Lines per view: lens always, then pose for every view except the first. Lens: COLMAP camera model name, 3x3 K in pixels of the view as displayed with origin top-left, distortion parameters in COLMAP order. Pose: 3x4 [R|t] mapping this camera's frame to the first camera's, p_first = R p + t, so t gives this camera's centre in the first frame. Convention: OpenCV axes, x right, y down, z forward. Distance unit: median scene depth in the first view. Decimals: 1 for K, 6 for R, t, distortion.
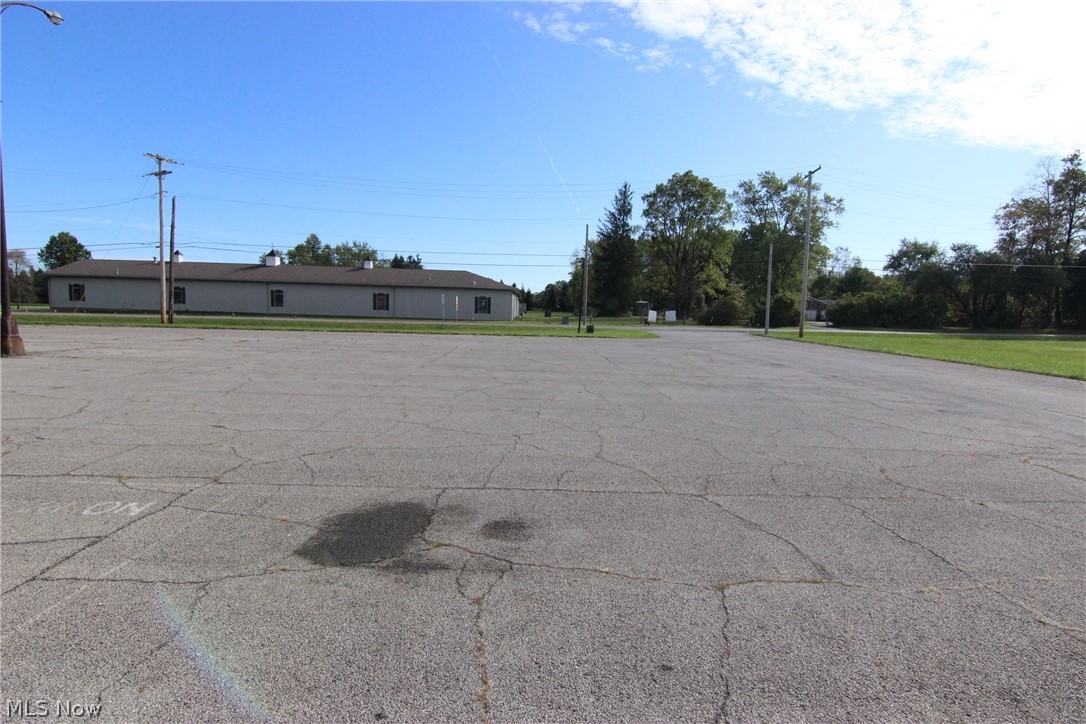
lens RADIAL K [[549.5, 0, 542.9], [0, 549.5, 365.3], [0, 0, 1]] dist [-0.010992, -0.006250]
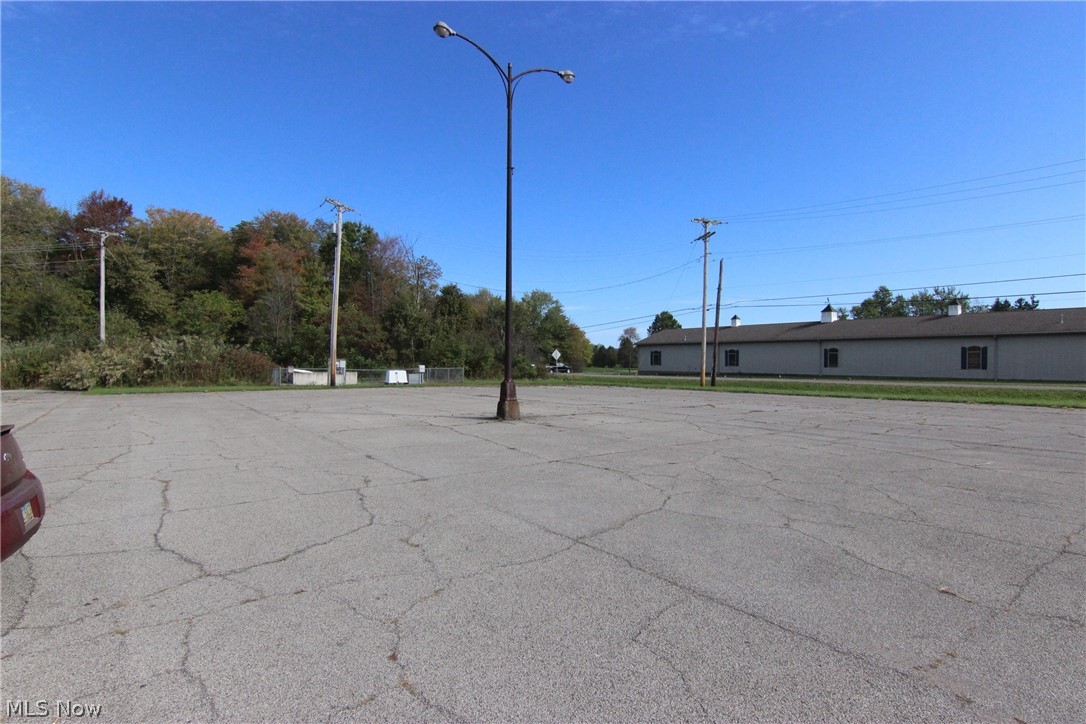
lens RADIAL K [[549.5, 0, 534.9], [0, 549.5, 368.4], [0, 0, 1]] dist [-0.010992, -0.006250]
pose [[0.569802, -0.017784, -0.821590, -0.033452], [-0.069918, 0.995092, -0.070030, -0.010592], [0.818803, 0.097347, 0.565761, 0.113999]]
